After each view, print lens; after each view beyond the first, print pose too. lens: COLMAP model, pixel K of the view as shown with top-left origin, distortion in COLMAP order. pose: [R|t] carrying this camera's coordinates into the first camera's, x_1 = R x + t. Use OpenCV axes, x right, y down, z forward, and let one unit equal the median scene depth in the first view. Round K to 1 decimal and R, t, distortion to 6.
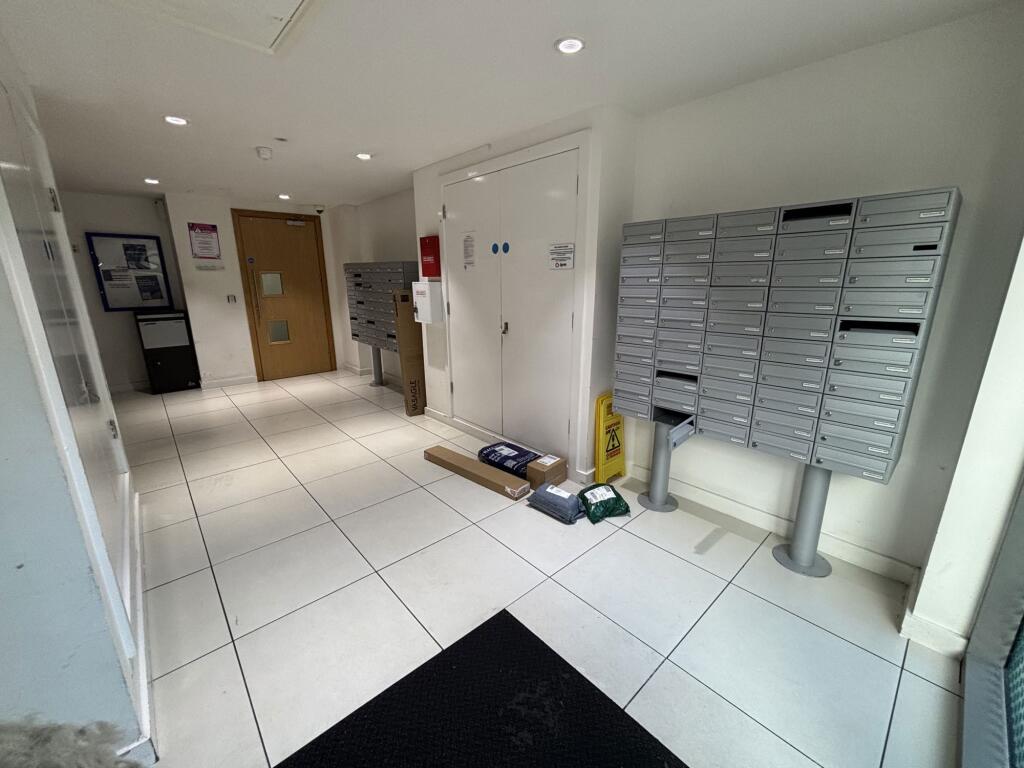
lens RADIAL K [[414.1, 0, 512.3], [0, 414.1, 387.3], [0, 0, 1]] dist [0.002284, -0.000132]
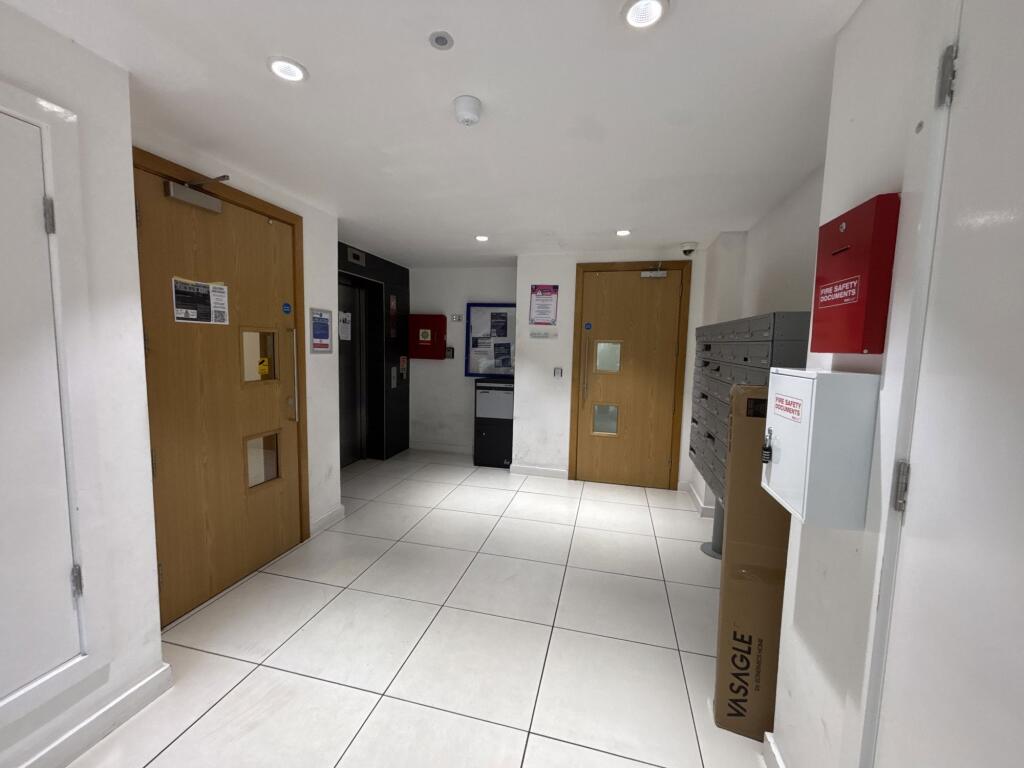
lens RADIAL K [[414.1, 0, 505.6], [0, 414.1, 386.3], [0, 0, 1]] dist [0.002284, -0.000132]
pose [[0.549166, 0.098298, -0.829912, -0.064858], [-0.239391, 0.969947, -0.043525, -0.134256], [0.800693, 0.222576, 0.556193, 0.501722]]
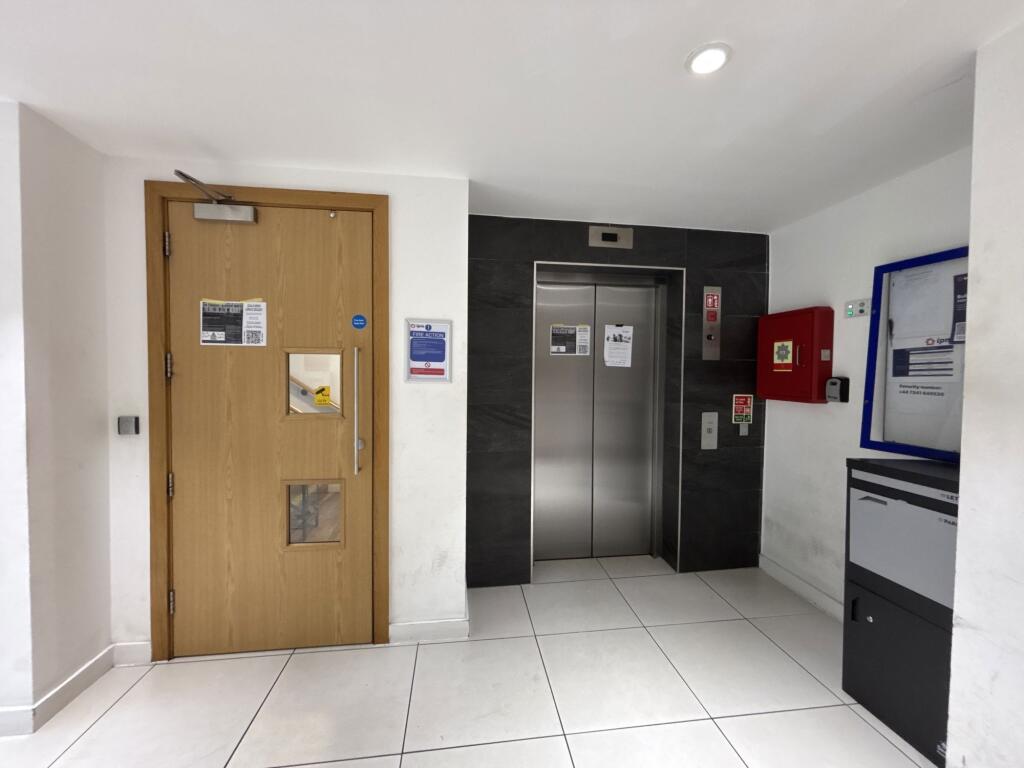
lens RADIAL K [[414.1, 0, 512.1], [0, 414.1, 385.4], [0, 0, 1]] dist [0.002284, -0.000132]
pose [[-0.569018, 0.020161, -0.822078, -0.425881], [-0.220153, 0.959472, 0.175914, -0.232506], [0.792308, 0.281081, -0.541518, 0.909231]]
